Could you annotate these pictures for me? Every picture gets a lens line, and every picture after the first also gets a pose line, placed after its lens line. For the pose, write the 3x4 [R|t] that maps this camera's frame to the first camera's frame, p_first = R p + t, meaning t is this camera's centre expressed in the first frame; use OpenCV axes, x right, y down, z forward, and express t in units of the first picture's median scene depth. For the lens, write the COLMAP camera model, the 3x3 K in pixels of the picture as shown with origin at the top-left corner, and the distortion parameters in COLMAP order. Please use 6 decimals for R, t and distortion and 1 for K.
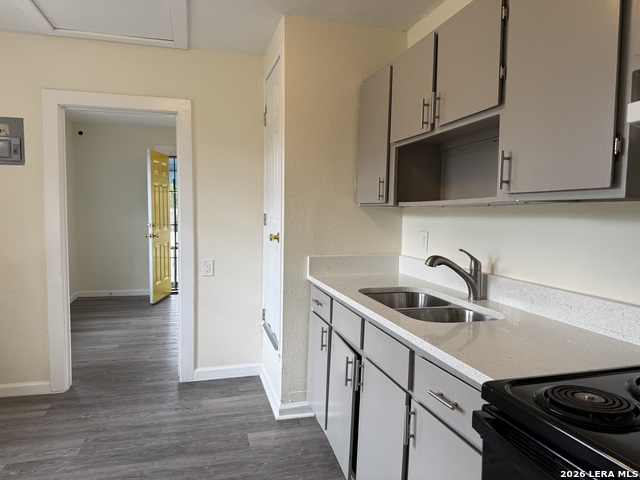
lens RADIAL K [[450.6, 0, 318.6], [0, 450.6, 240.9], [0, 0, 1]] dist [-0.004783, -0.001295]
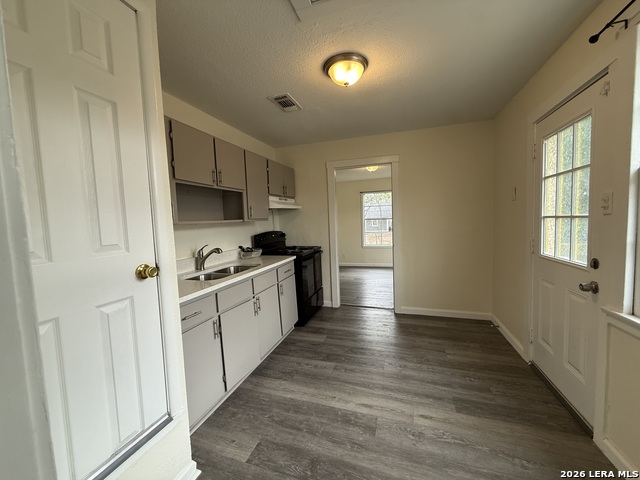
lens RADIAL K [[254.3, 0, 318.6], [0, 254.3, 238.8], [0, 0, 1]] dist [-0.000424, 0.001627]
pose [[-0.828890, -0.017333, 0.559144, -0.659759], [0.070086, 0.988427, 0.134537, -0.114279], [-0.555004, 0.150704, -0.818082, 1.458779]]
